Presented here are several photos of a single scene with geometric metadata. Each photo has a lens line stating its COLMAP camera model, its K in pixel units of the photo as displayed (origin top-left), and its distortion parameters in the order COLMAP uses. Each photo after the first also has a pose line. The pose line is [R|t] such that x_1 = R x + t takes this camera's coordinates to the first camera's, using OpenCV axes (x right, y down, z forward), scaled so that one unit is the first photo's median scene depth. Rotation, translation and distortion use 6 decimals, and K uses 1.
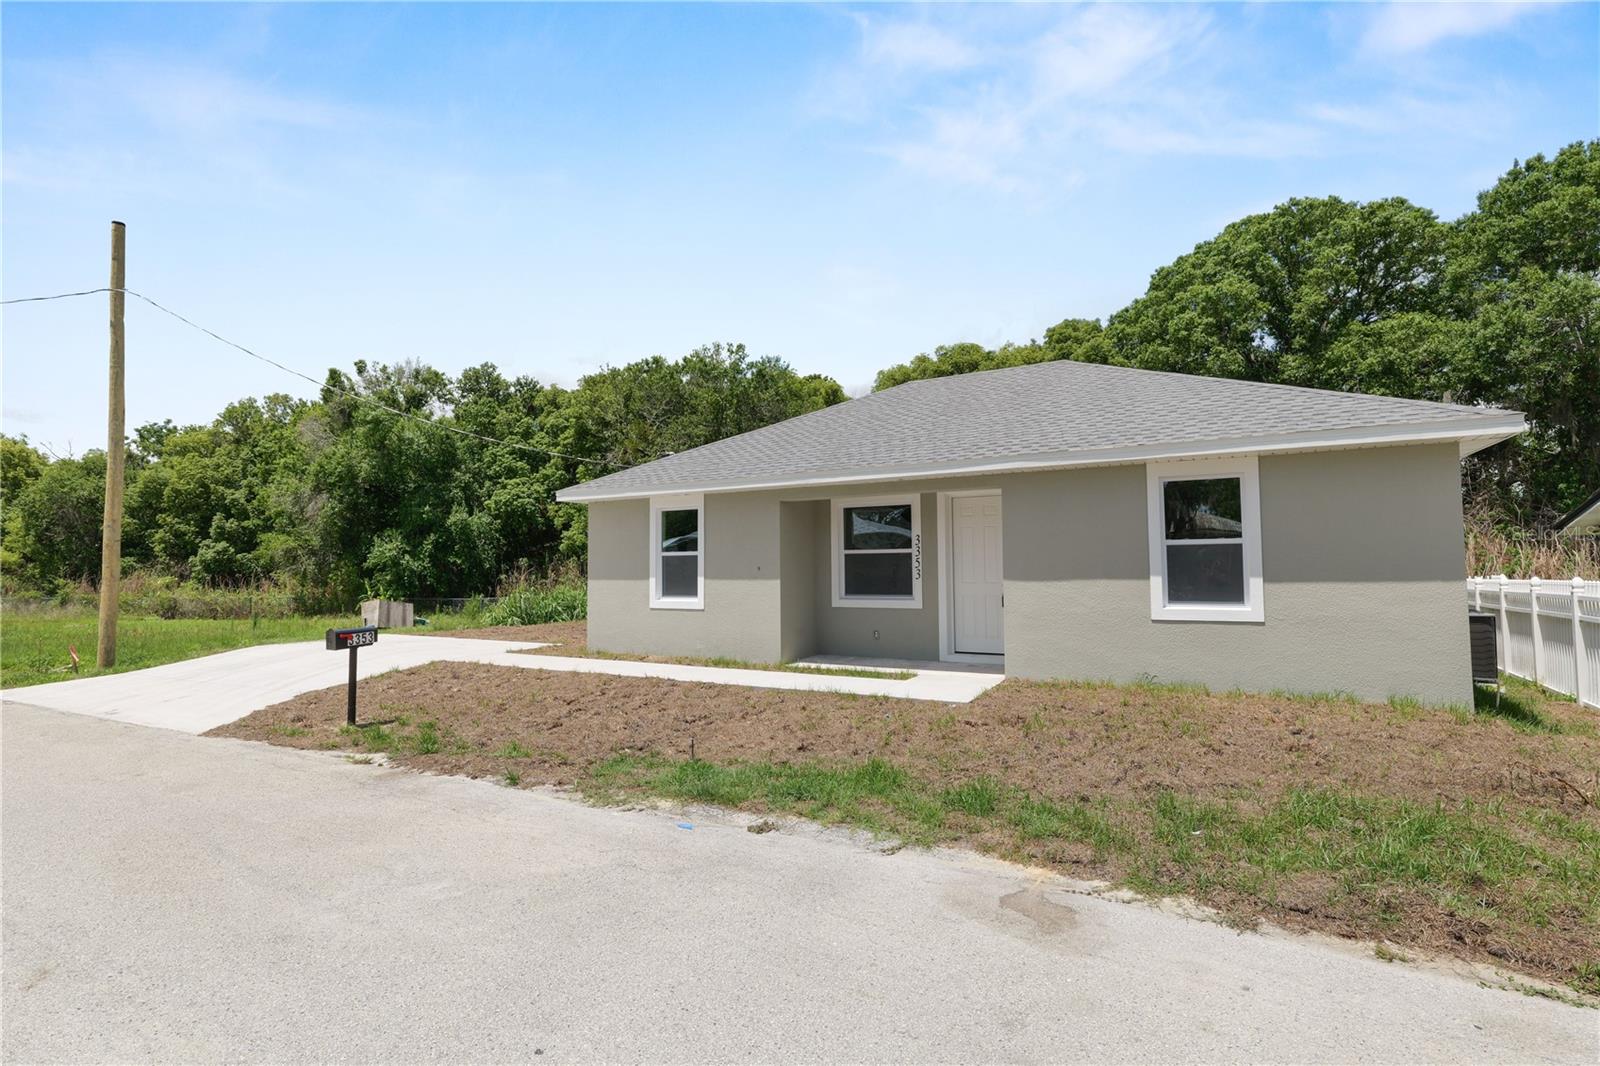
lens RADIAL K [[748.7, 0, 799.6], [0, 748.7, 530.6], [0, 0, 1]] dist [0.002285, -0.000234]
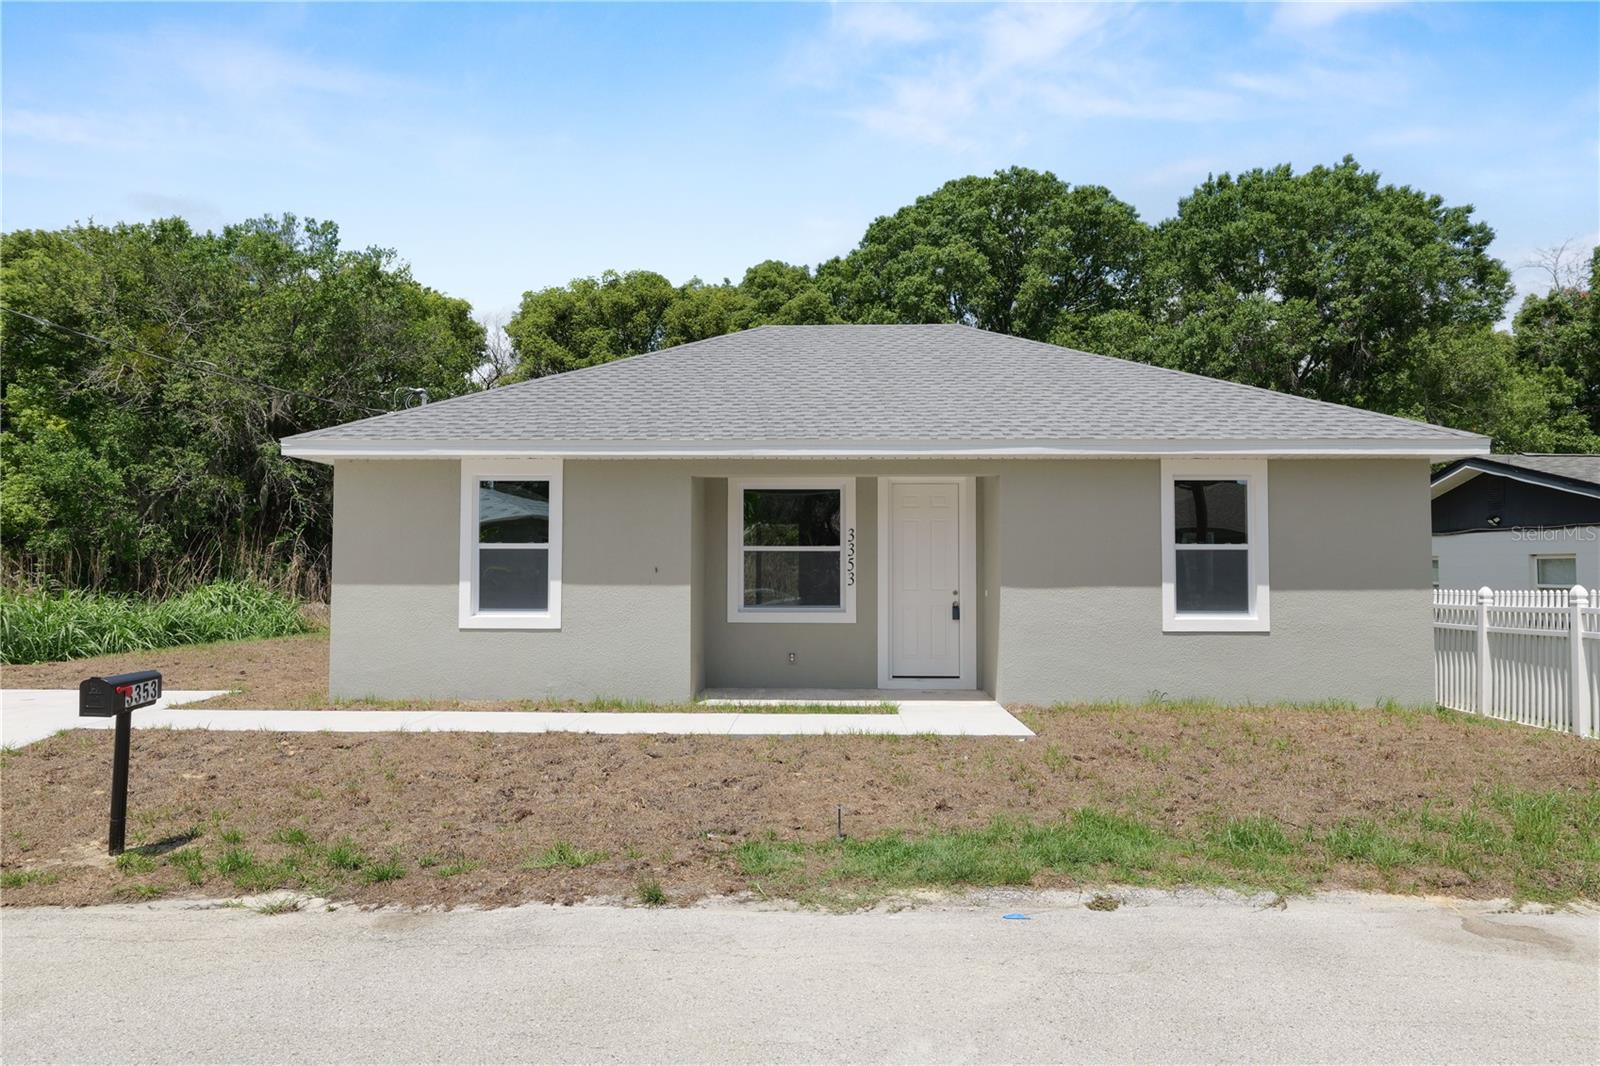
lens RADIAL K [[999.6, 0, 799.5], [0, 999.6, 536.8], [0, 0, 1]] dist [0.006259, -0.005973]
pose [[0.886216, 0.024977, 0.462599, -0.353160], [-0.033976, 0.999361, 0.011130, 0.003970], [-0.462025, -0.025581, 0.886498, 0.094119]]
